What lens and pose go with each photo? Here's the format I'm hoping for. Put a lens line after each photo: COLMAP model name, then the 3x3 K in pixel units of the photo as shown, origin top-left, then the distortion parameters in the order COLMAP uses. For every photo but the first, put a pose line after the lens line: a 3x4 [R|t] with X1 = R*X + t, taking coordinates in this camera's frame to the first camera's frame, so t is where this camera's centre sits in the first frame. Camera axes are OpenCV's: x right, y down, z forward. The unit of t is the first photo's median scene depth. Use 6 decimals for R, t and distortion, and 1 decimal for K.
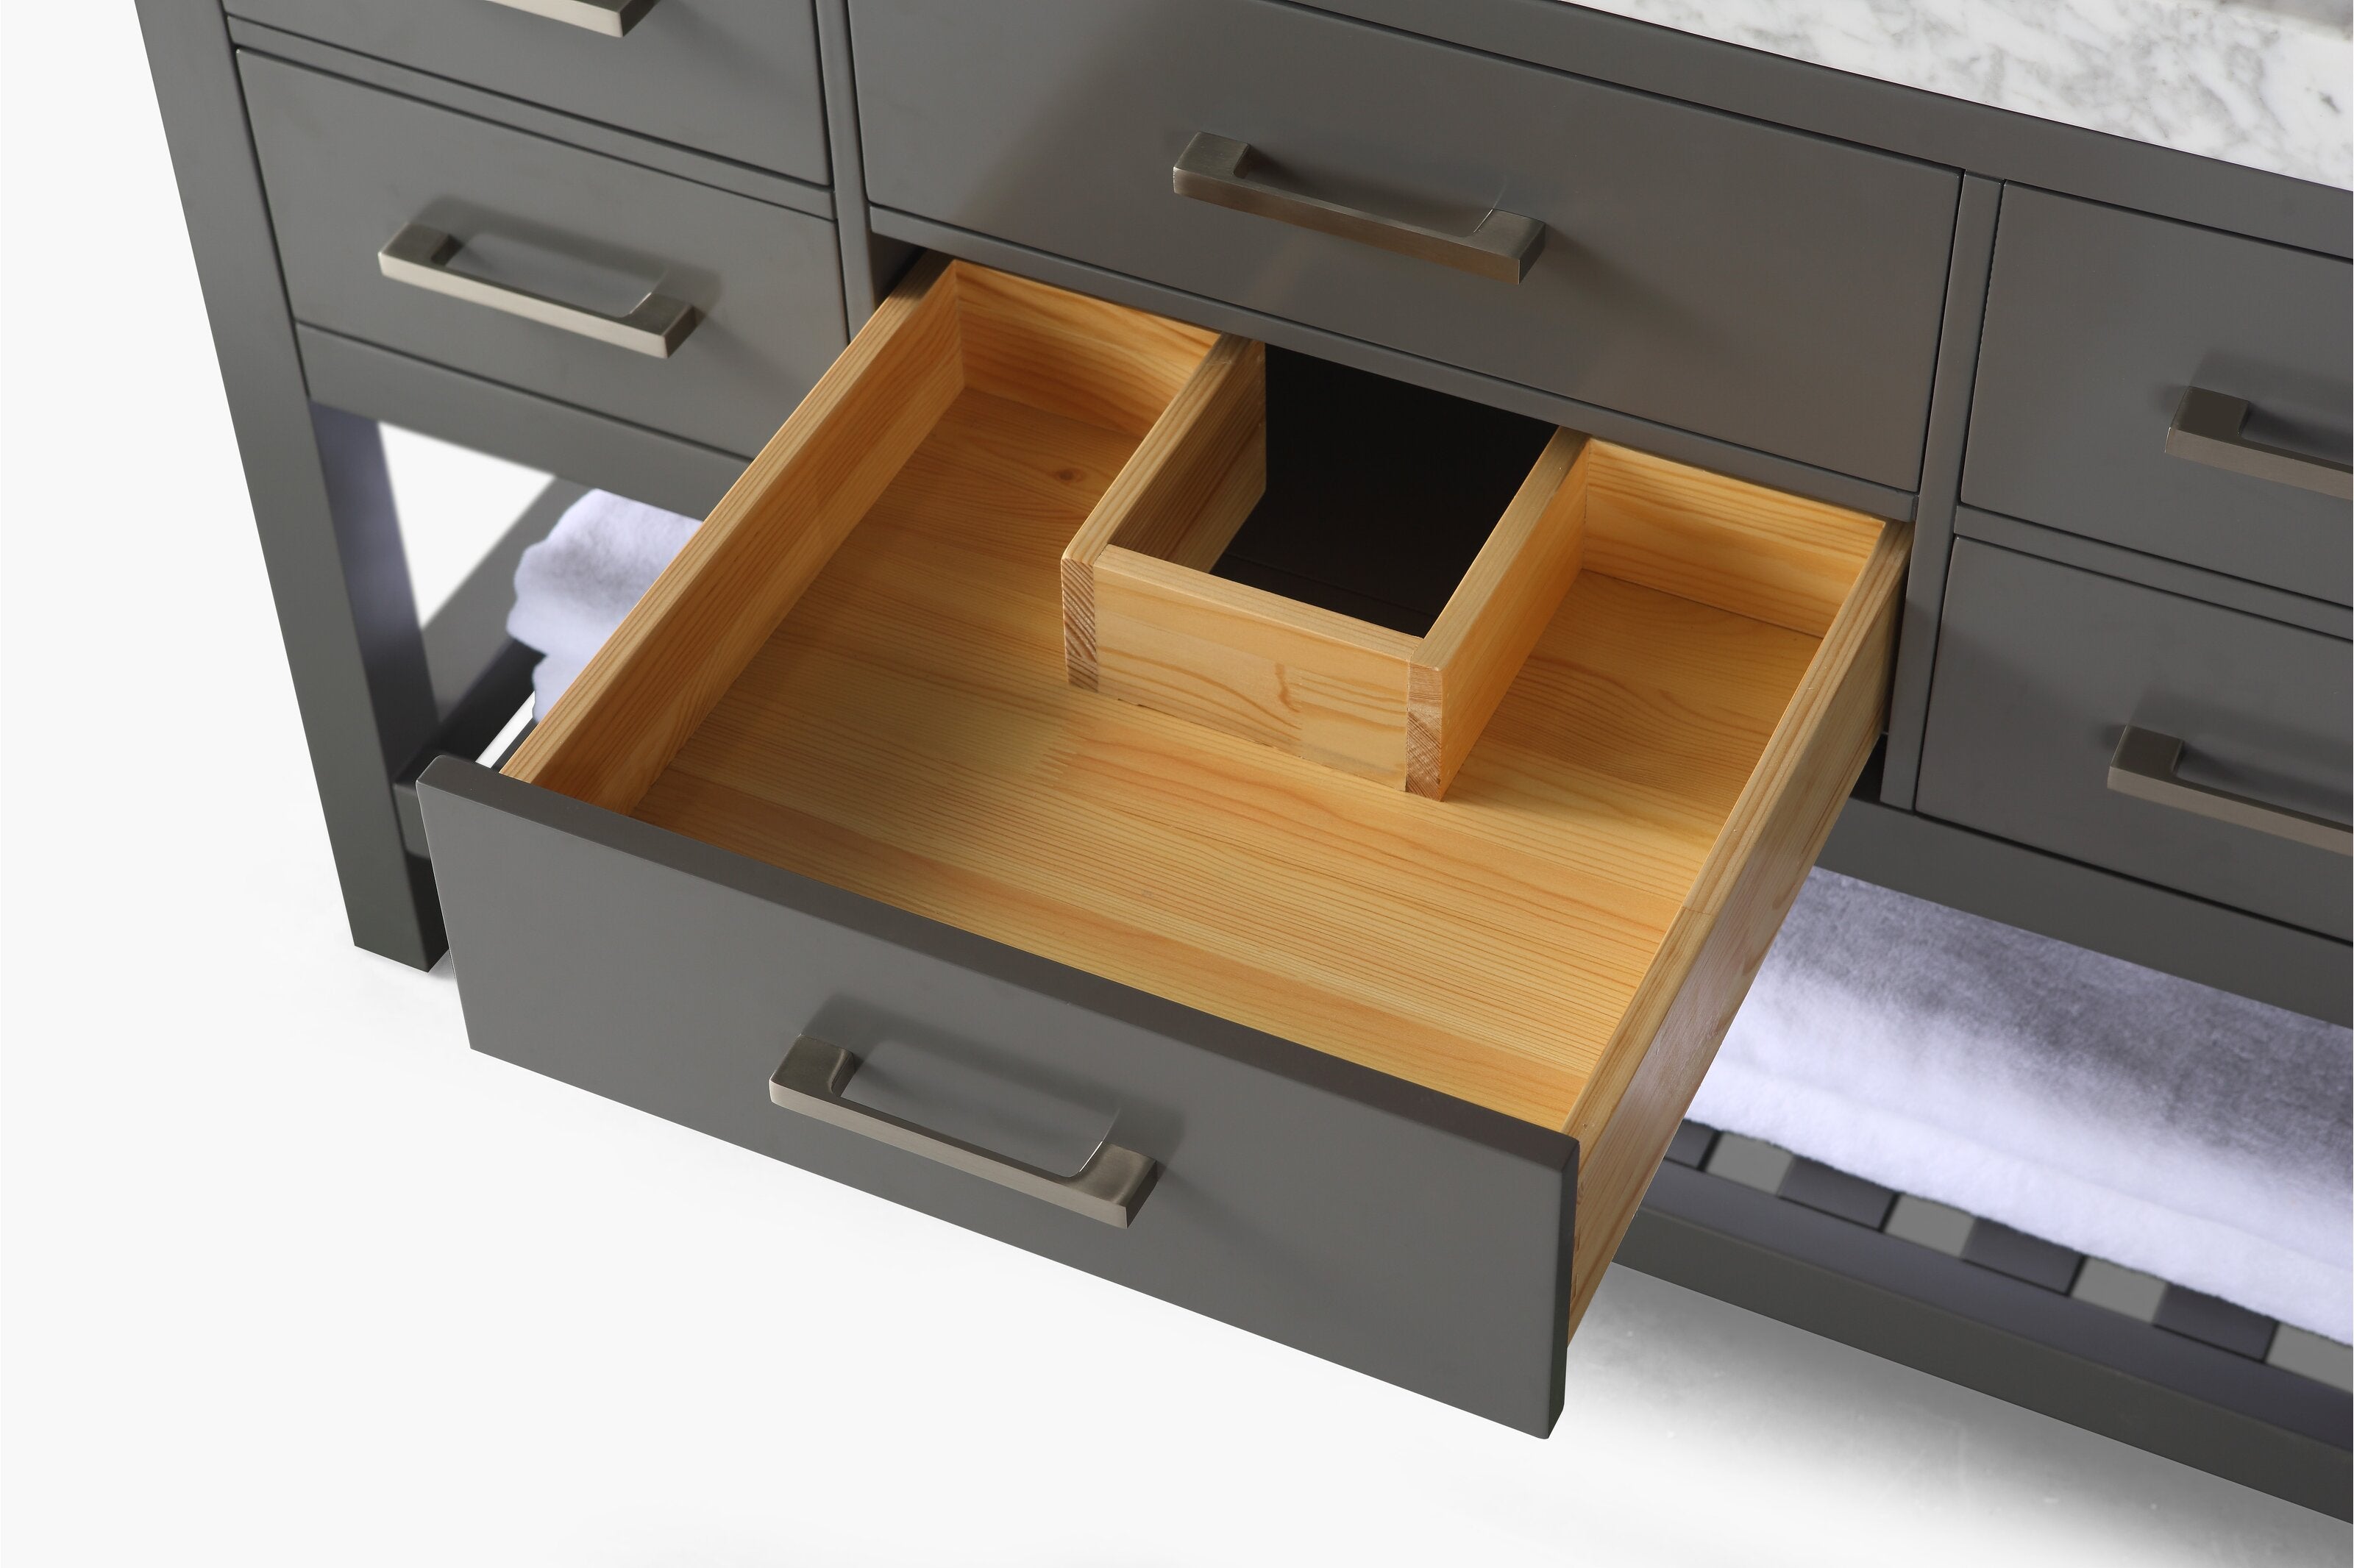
lens RADIAL K [[4245.1, 0, 1177.0], [0, 4245.1, 784.0], [0, 0, 1]] dist [0.038754, 0.419390]
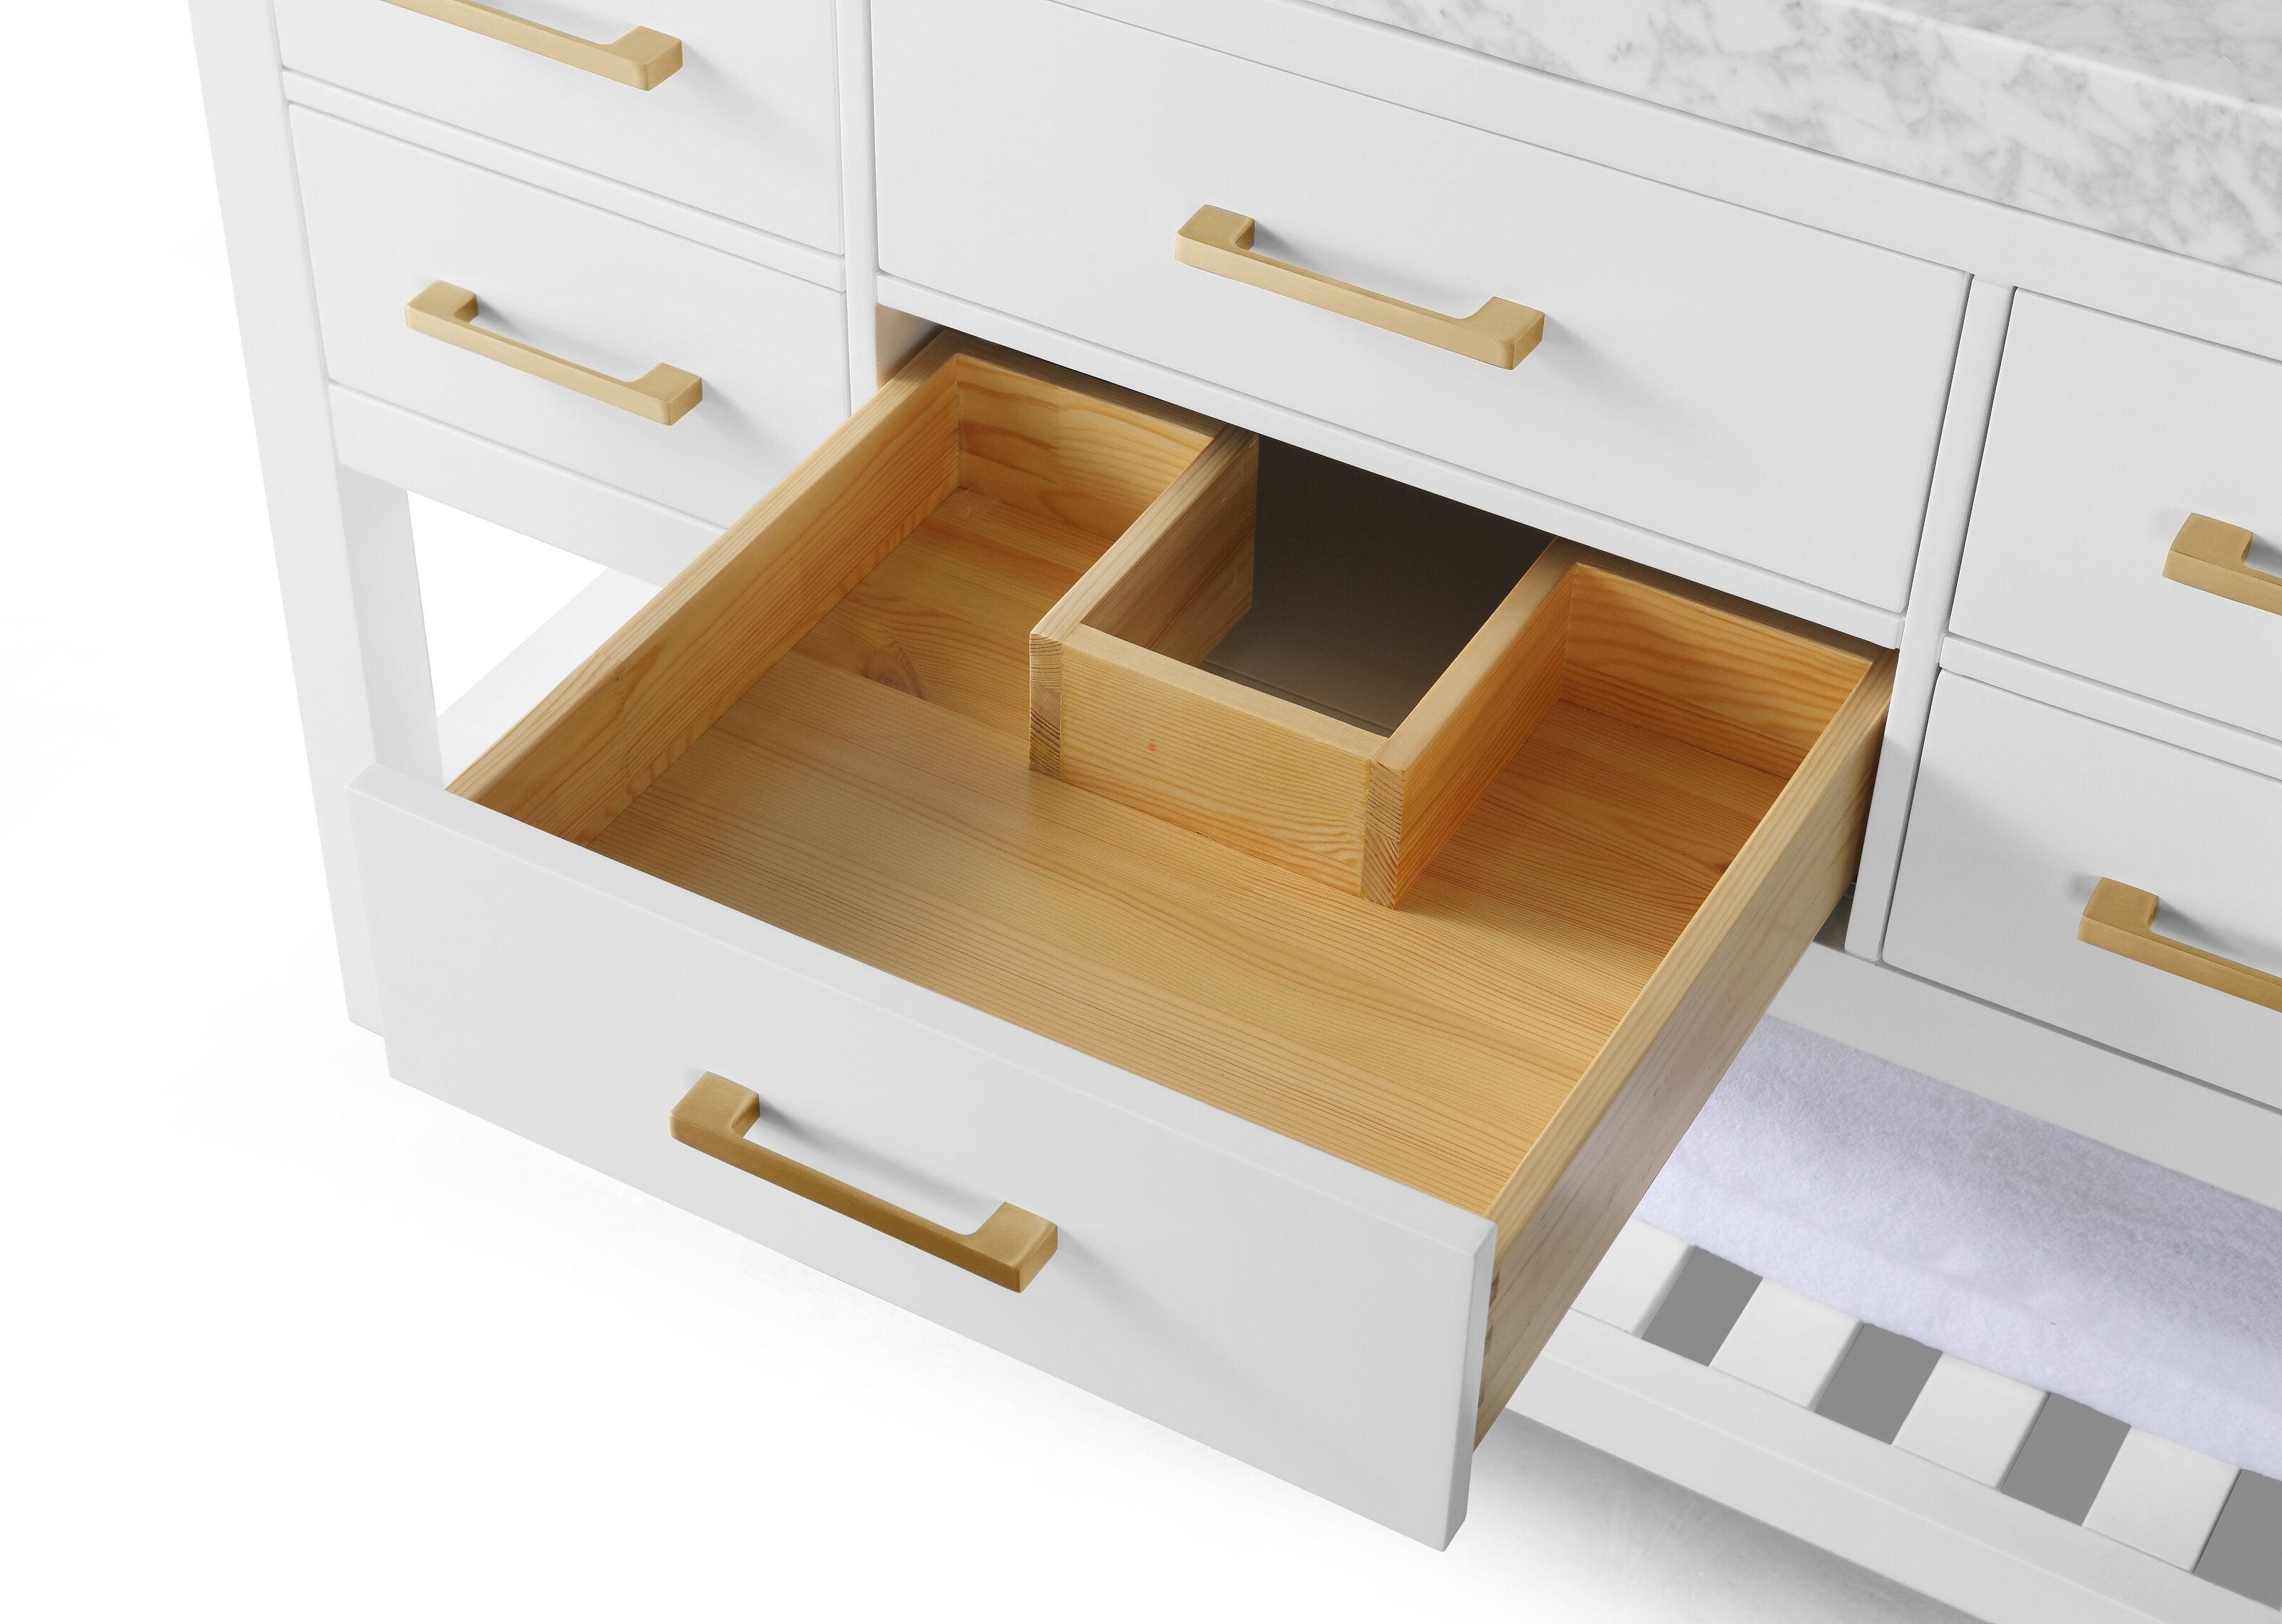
lens RADIAL K [[3743.6, 0, 1141.0], [0, 3743.6, 812.0], [0, 0, 1]] dist [0.015994, 0.118269]
pose [[0.996280, 0.079691, -0.032793, 0.034212], [-0.081827, 0.994187, -0.069971, 0.055576], [0.027027, 0.072394, 0.997010, 0.153350]]
